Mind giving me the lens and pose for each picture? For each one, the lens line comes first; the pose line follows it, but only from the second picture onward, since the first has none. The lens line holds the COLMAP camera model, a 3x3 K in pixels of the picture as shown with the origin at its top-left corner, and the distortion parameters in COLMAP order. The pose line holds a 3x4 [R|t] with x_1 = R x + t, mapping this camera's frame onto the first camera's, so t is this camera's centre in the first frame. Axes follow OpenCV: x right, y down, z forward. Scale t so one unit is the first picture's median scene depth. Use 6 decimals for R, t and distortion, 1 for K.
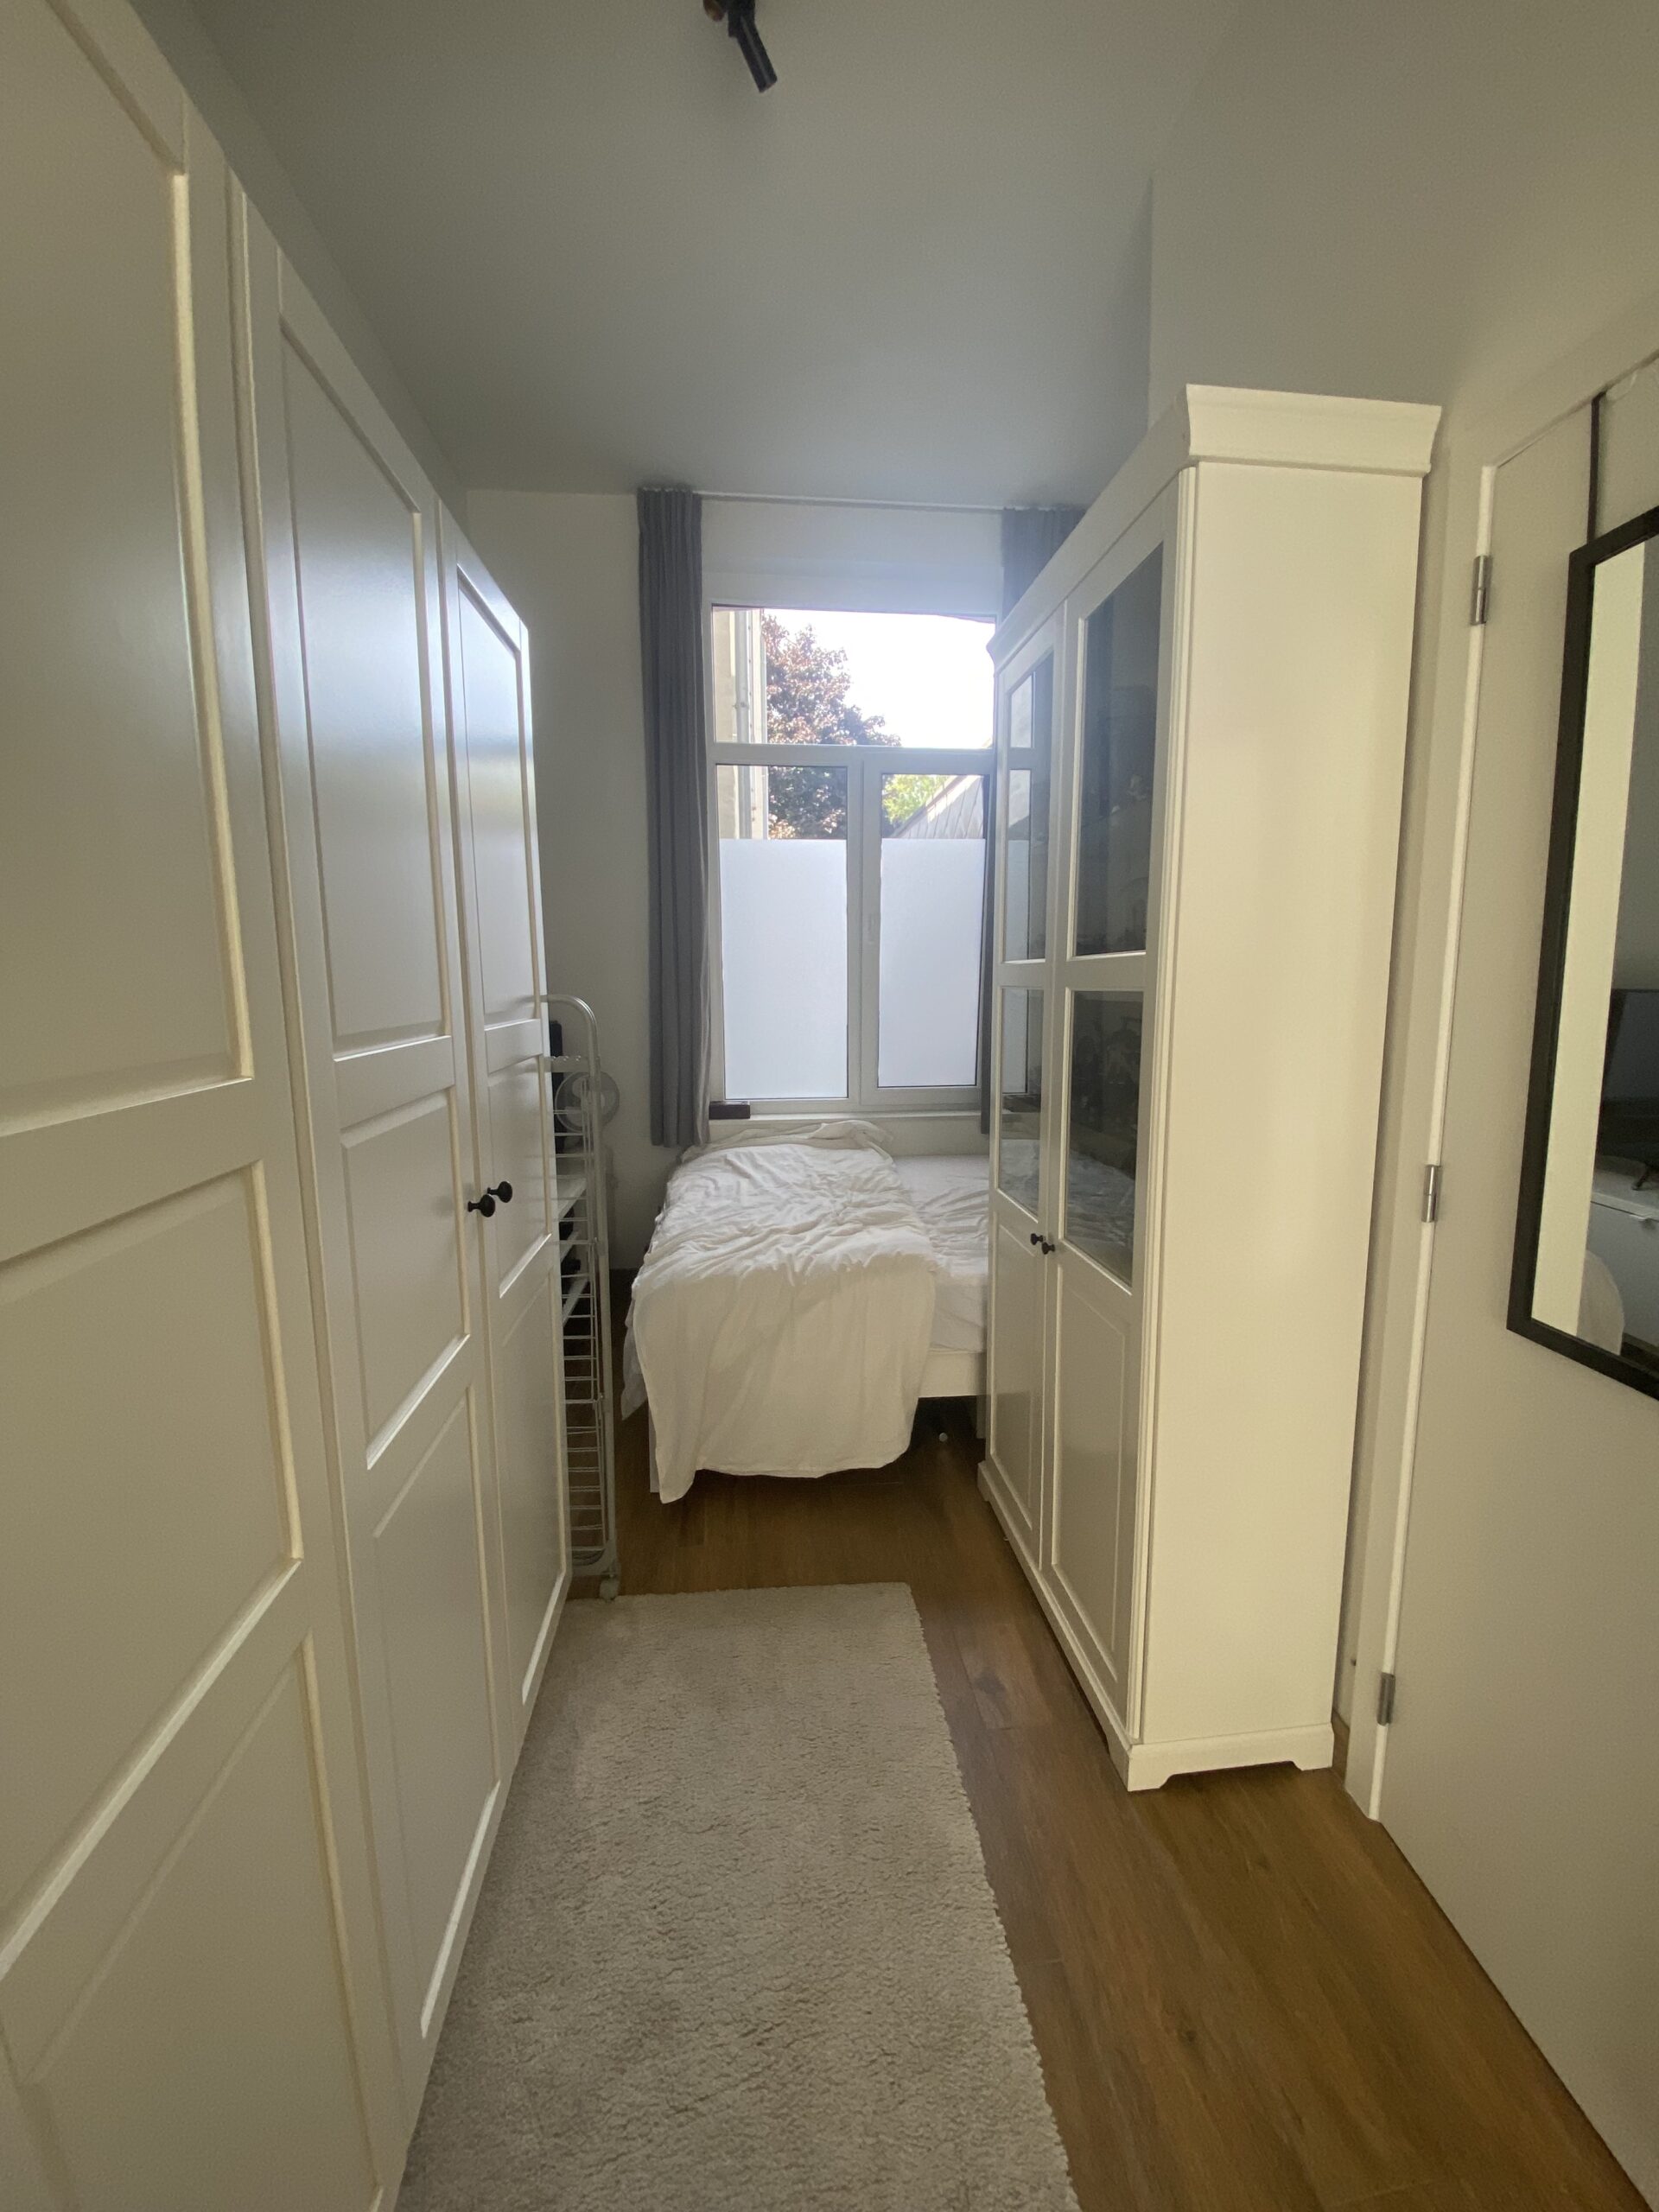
lens RADIAL K [[888.3, 0, 833.9], [0, 888.3, 1101.4], [0, 0, 1]] dist [0.023365, -0.020934]
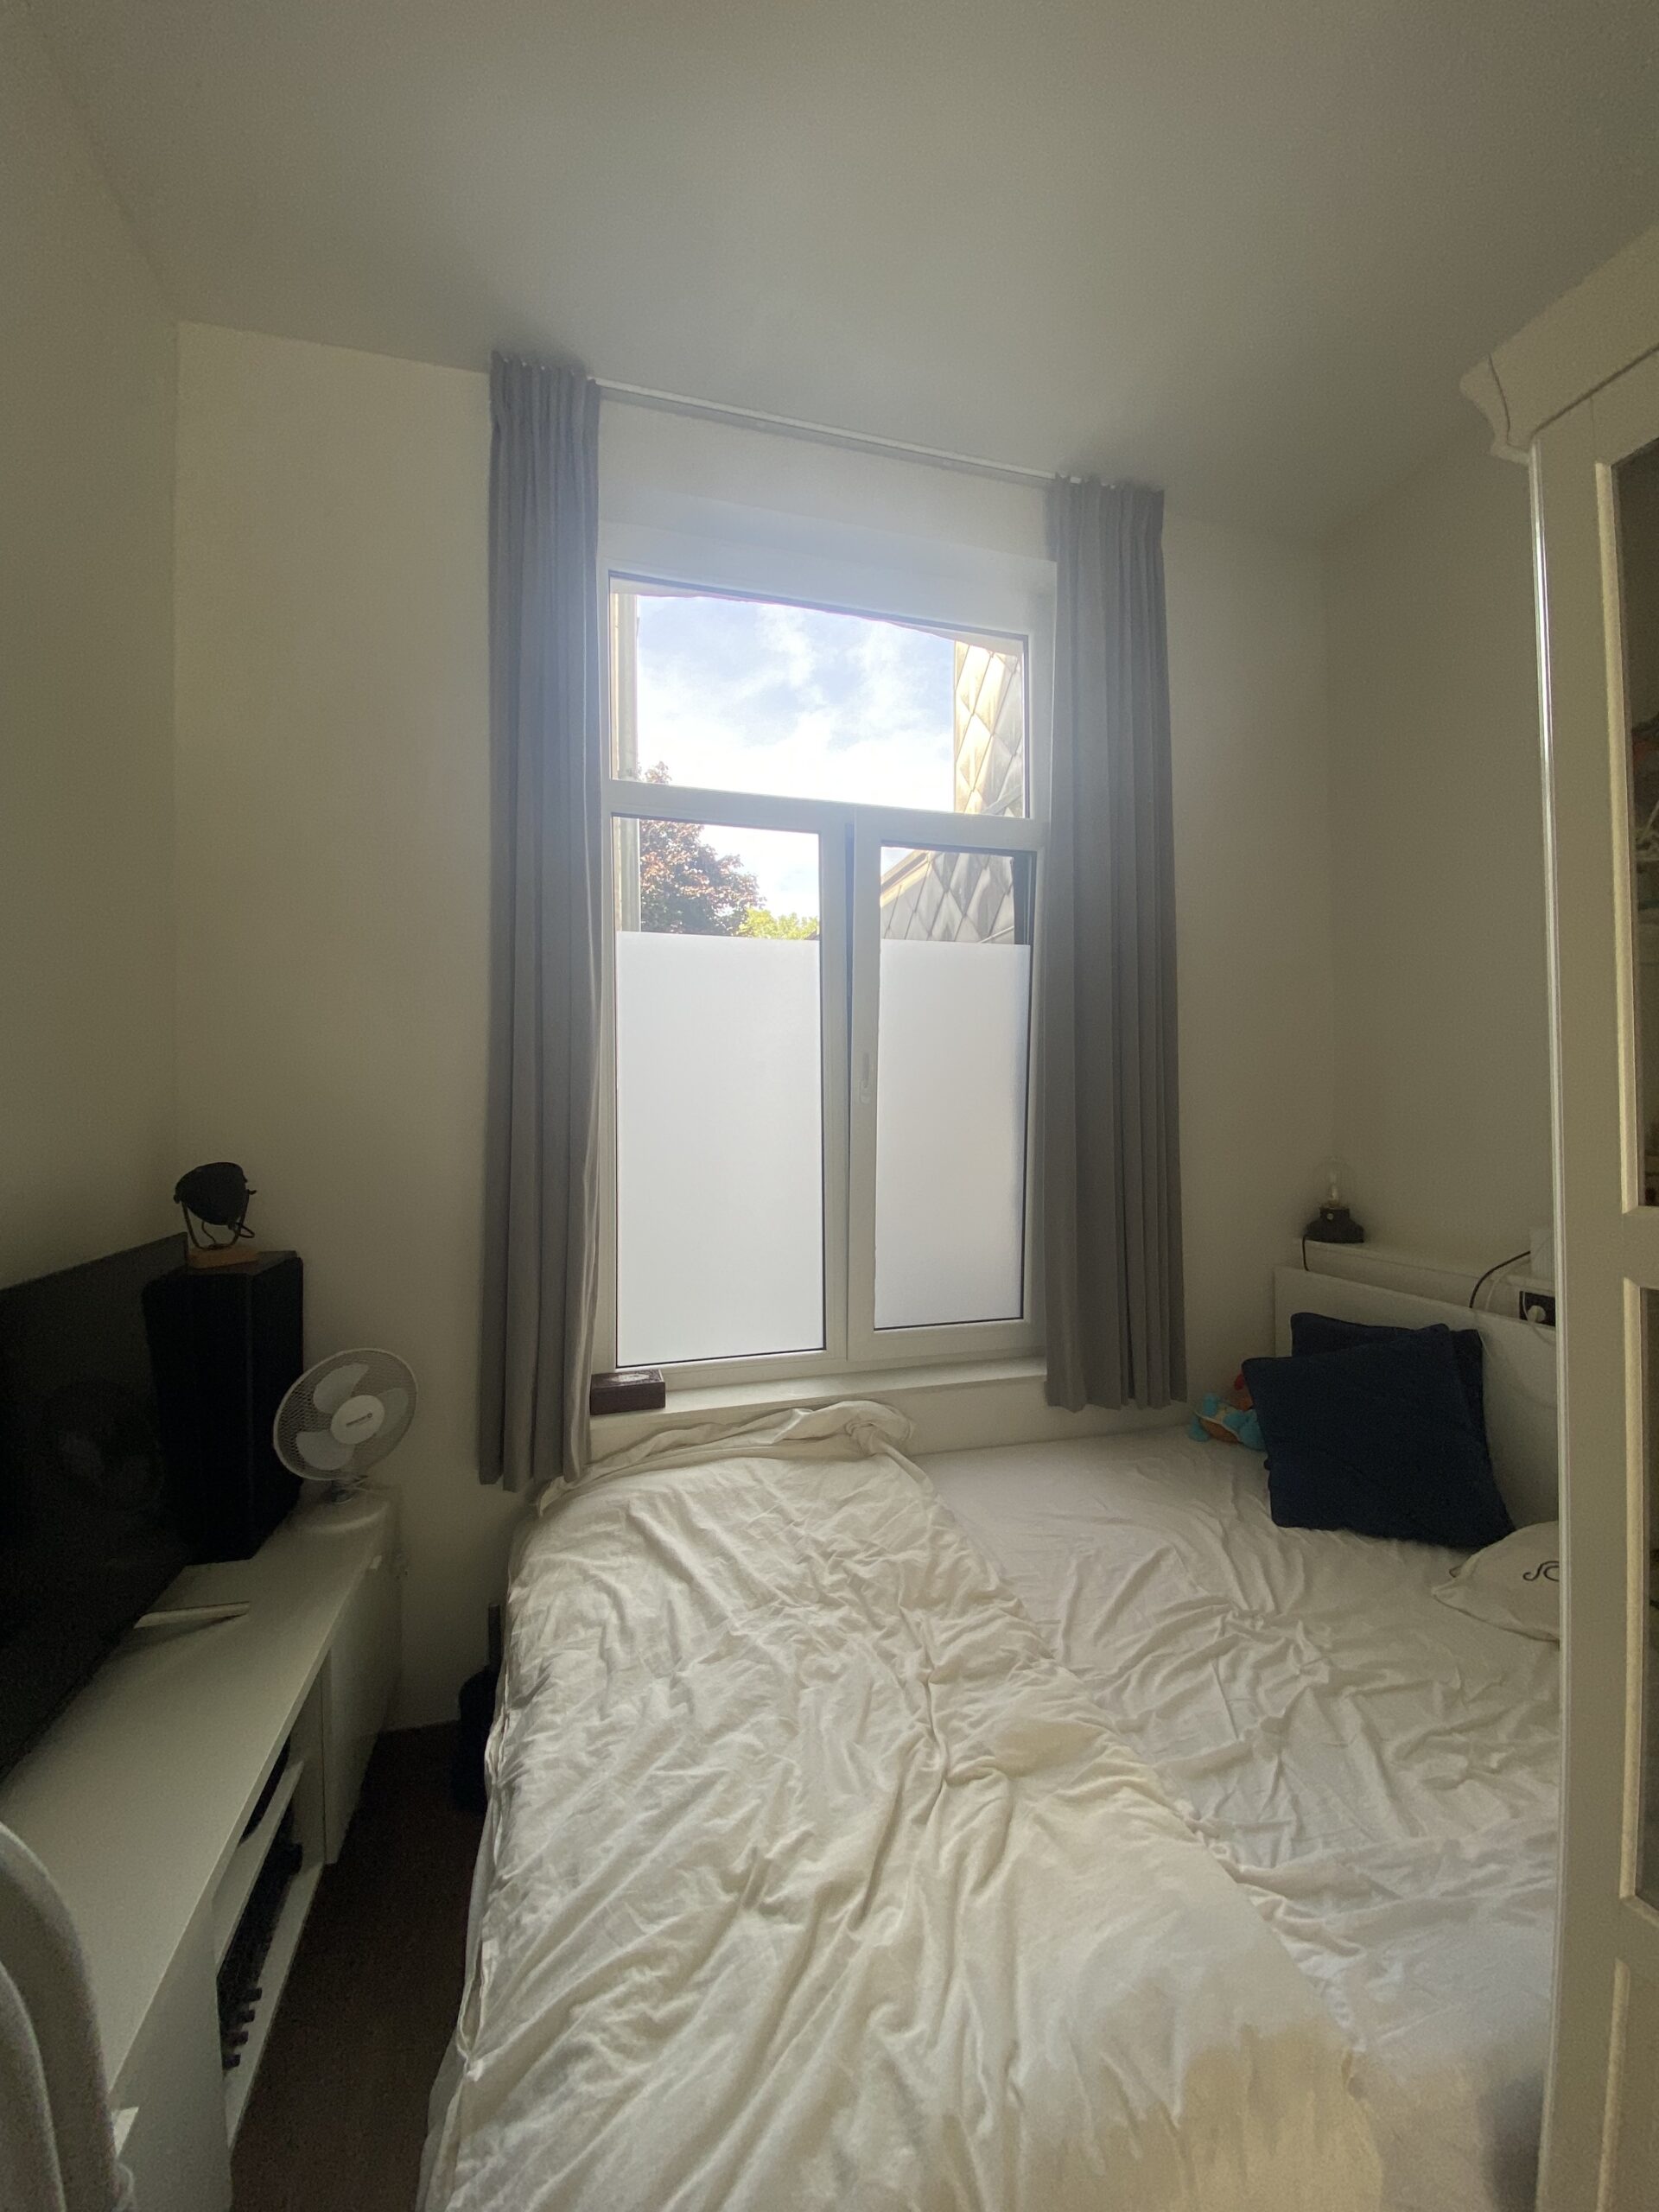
lens RADIAL K [[888.3, 0, 833.9], [0, 888.3, 1101.4], [0, 0, 1]] dist [0.023365, -0.020934]
pose [[0.983872, 0.001753, 0.178866, -0.092153], [0.025856, 0.988056, -0.151909, -0.084613], [-0.176996, 0.154084, 0.972075, 0.415865]]
